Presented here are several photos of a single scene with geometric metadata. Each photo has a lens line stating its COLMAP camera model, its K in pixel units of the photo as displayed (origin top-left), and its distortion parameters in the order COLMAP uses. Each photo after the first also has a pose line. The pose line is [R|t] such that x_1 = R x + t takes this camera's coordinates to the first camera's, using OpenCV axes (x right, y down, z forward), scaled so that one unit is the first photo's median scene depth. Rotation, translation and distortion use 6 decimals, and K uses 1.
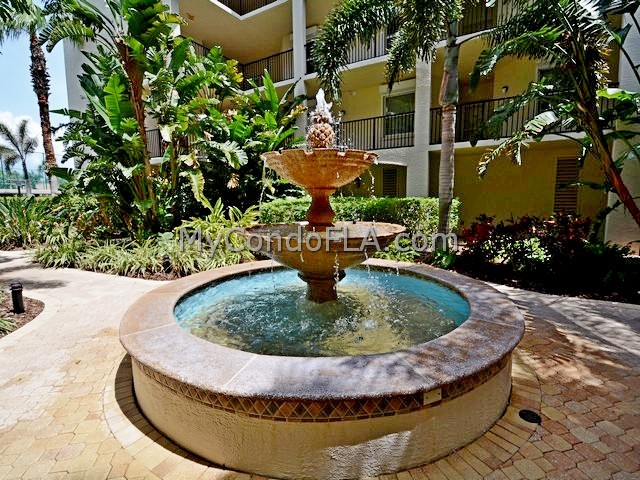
lens RADIAL K [[313.0, 0, 319.7], [0, 313.0, 239.7], [0, 0, 1]] dist [0.004293, -0.014844]
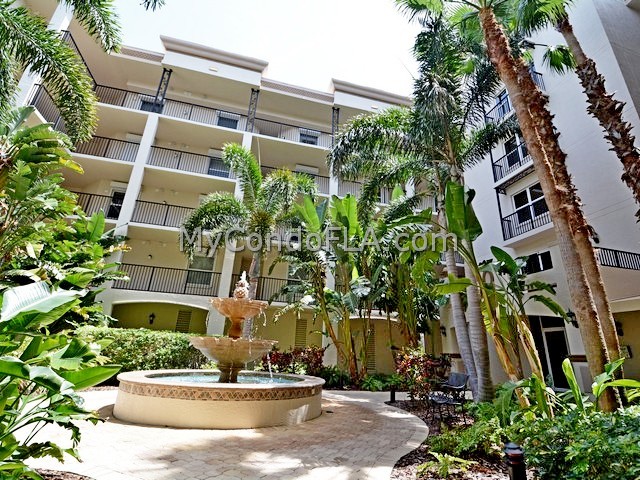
lens RADIAL K [[313.0, 0, 320.0], [0, 313.0, 239.5], [0, 0, 1]] dist [0.004293, -0.014844]
pose [[0.698359, 0.287212, 0.655595, -0.598434], [0.037767, 0.899894, -0.434469, 0.149156], [-0.714751, 0.328175, 0.617602, -0.417261]]
